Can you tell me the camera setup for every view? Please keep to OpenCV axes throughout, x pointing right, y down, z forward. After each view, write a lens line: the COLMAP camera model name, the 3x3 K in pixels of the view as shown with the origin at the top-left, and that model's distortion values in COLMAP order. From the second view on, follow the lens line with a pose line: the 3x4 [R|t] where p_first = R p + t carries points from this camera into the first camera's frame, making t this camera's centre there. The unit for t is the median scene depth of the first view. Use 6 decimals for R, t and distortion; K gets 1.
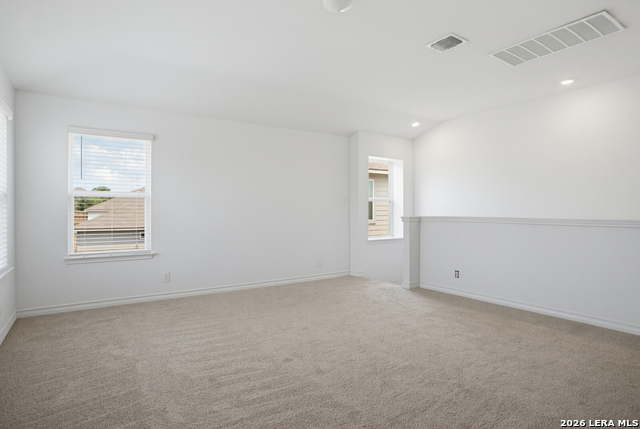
lens RADIAL K [[345.4, 0, 320.0], [0, 345.4, 214.5], [0, 0, 1]] dist [-0.044128, 0.001391]
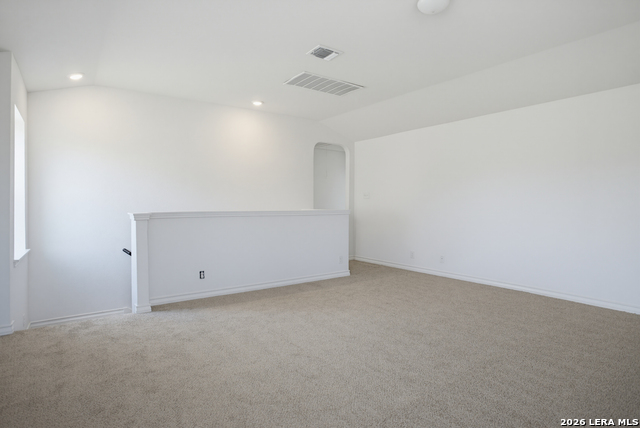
lens RADIAL K [[345.4, 0, 320.0], [0, 345.4, 214.0], [0, 0, 1]] dist [-0.044128, 0.001391]
pose [[0.007183, -0.010275, 0.999921, -0.396864], [0.010073, 0.999897, 0.010203, 0.004862], [-0.999923, 0.009999, 0.007286, 0.538655]]
